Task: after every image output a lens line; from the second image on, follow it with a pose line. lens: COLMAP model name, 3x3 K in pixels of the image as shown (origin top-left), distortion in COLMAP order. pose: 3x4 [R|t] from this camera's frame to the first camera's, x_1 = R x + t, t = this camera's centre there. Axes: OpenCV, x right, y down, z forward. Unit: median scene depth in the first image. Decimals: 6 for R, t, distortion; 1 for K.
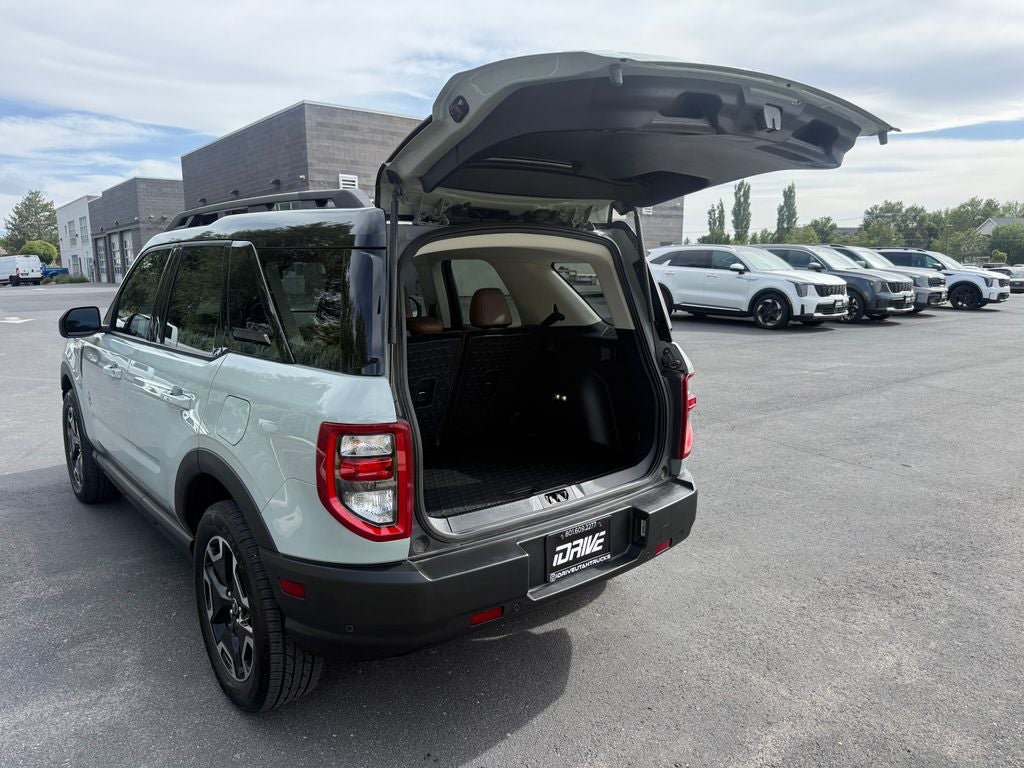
lens RADIAL K [[723.3, 0, 512.0], [0, 723.3, 384.0], [0, 0, 1]] dist [0.020354, -0.005402]
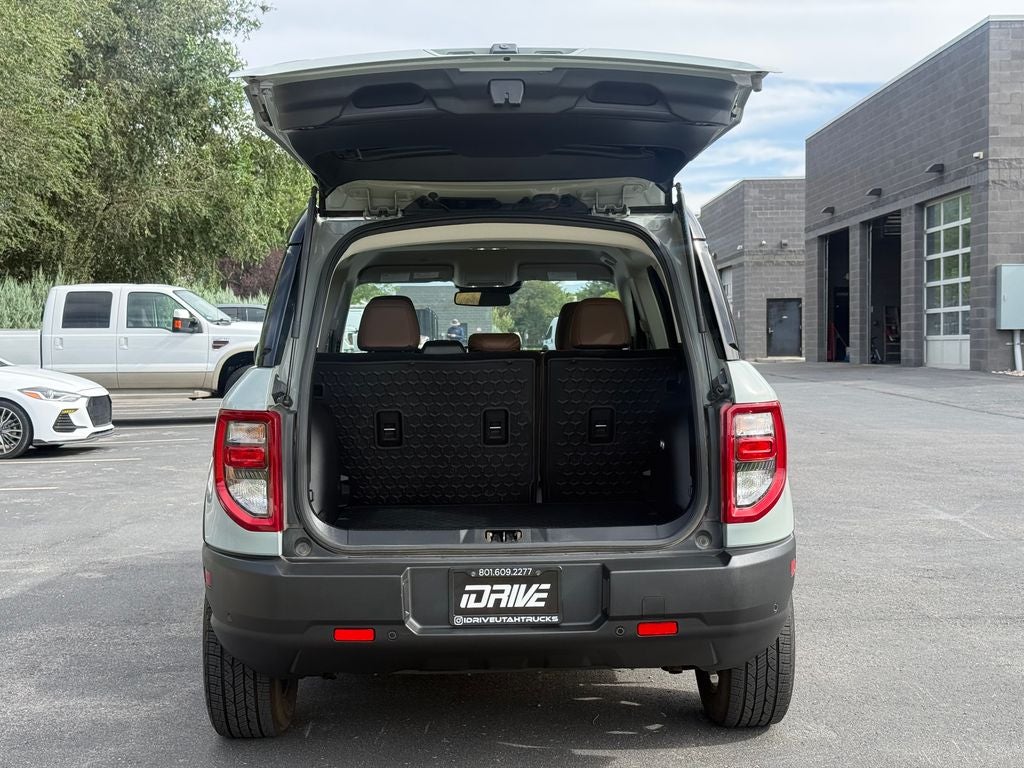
lens RADIAL K [[1420.3, 0, 512.0], [0, 1420.3, 384.0], [0, 0, 1]] dist [0.122177, -0.026032]
pose [[0.788488, 0.018323, -0.614778, 1.055976], [-0.093562, 0.991497, -0.090448, 0.129740], [0.607893, 0.128837, 0.783497, -0.283037]]
